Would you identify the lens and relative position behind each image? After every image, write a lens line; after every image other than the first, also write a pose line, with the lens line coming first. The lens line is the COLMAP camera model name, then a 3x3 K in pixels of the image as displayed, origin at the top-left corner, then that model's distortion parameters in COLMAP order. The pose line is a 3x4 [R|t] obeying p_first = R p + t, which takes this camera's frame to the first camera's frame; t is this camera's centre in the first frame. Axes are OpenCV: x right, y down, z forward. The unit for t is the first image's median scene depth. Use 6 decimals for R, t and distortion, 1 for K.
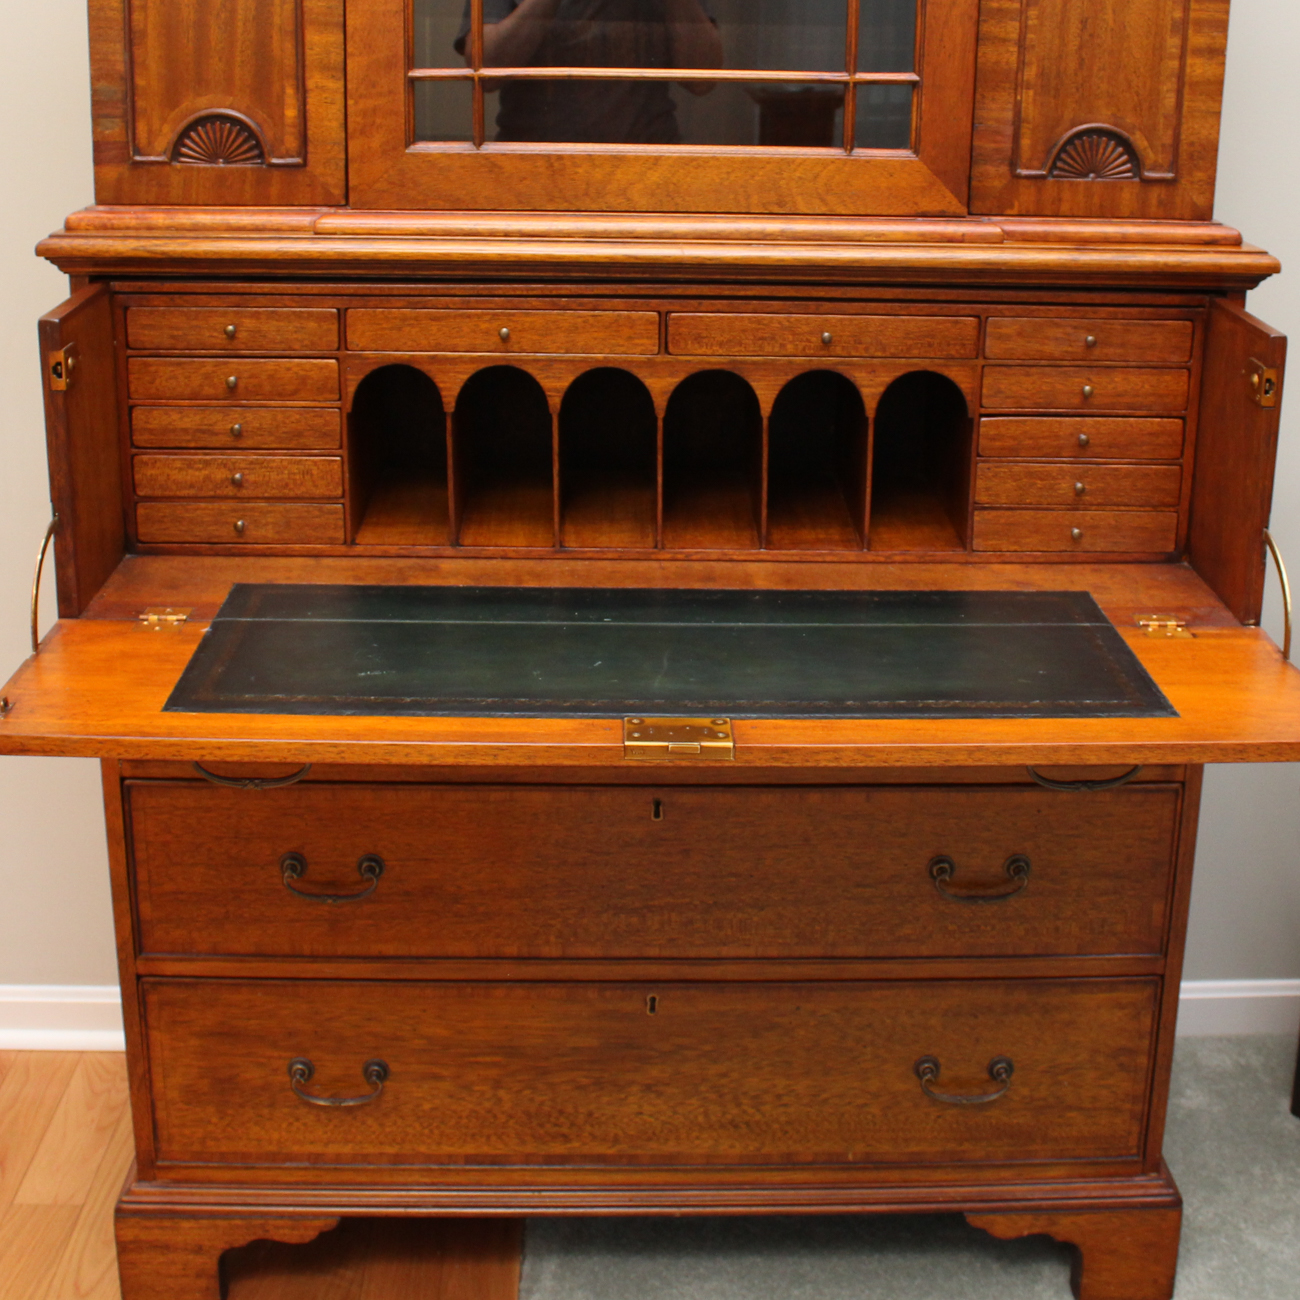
lens RADIAL K [[1981.2, 0, 692.9], [0, 1981.2, 485.7], [0, 0, 1]] dist [-0.176393, 0.113091]
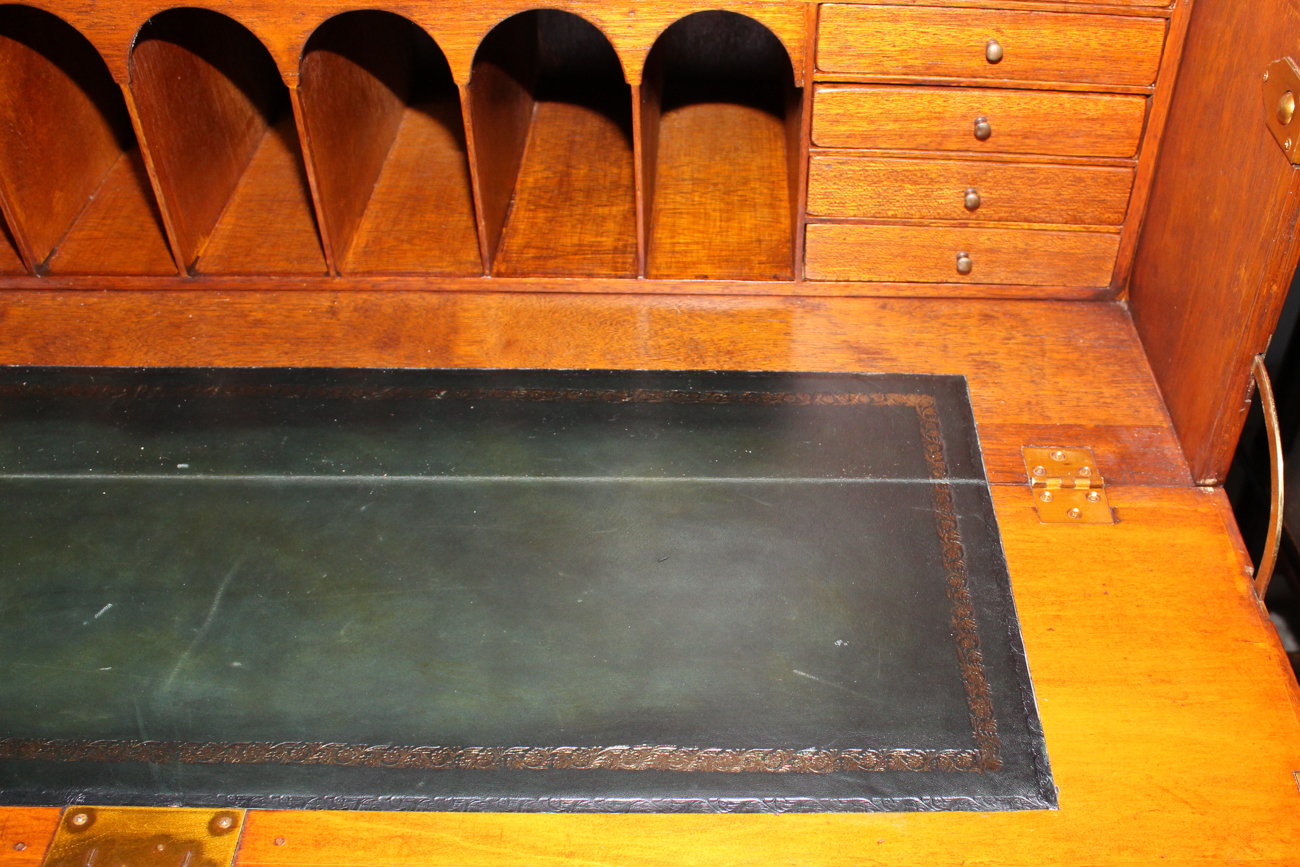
lens RADIAL K [[1352.8, 0, 780.9], [0, 1352.8, 548.0], [0, 0, 1]] dist [-0.166039, 0.136409]
pose [[0.999771, 0.020213, 0.006970, 0.135324], [-0.021083, 0.877827, 0.478513, -0.106017], [0.003553, -0.478550, 0.878053, 0.570770]]
